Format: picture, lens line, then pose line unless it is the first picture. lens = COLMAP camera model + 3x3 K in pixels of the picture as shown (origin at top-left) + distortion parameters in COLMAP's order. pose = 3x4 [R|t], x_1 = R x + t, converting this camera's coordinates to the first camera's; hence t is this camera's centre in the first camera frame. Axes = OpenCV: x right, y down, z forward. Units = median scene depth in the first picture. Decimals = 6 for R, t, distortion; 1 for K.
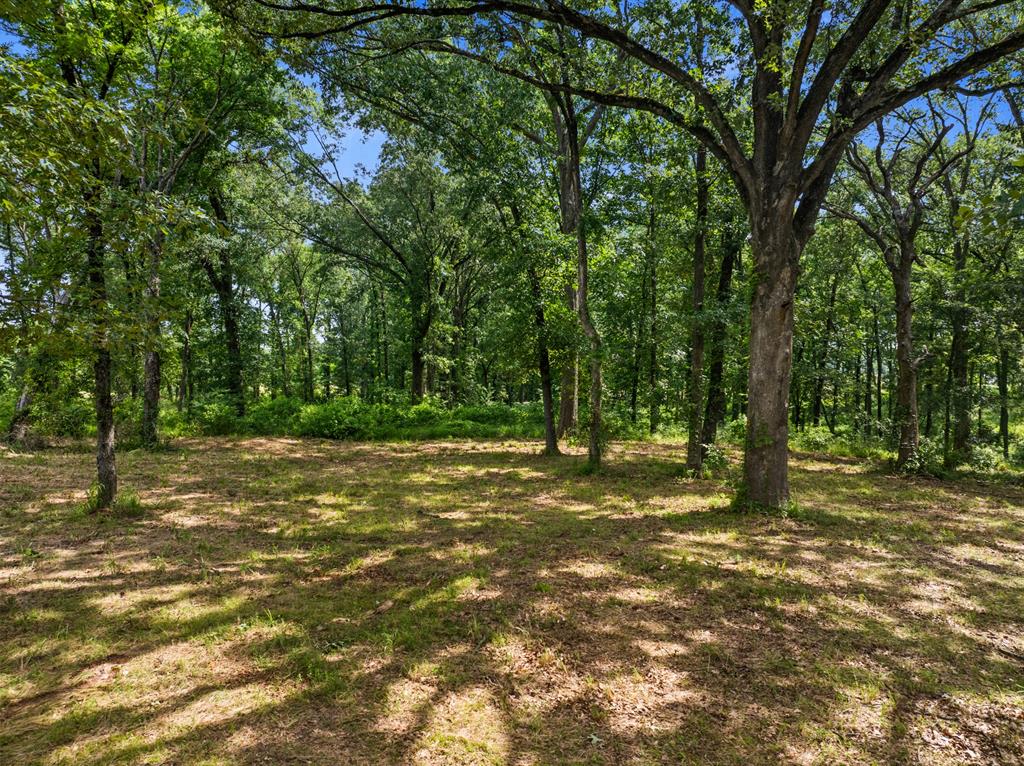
lens RADIAL K [[708.1, 0, 512.0], [0, 708.1, 383.0], [0, 0, 1]] dist [-0.026346, -0.001935]
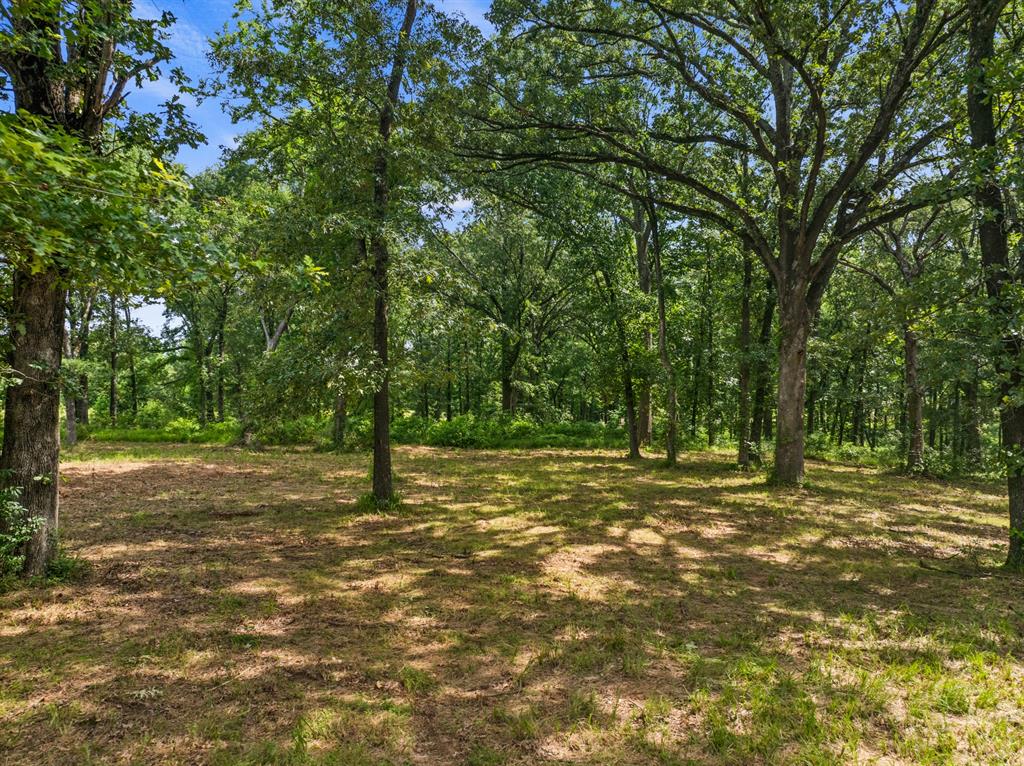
lens RADIAL K [[708.1, 0, 512.0], [0, 708.1, 383.0], [0, 0, 1]] dist [-0.026346, -0.001935]
pose [[0.997470, -0.000537, -0.071084, -0.078250], [-0.001839, 0.999442, -0.033362, 0.006041], [0.071063, 0.033409, 0.996912, -0.338758]]
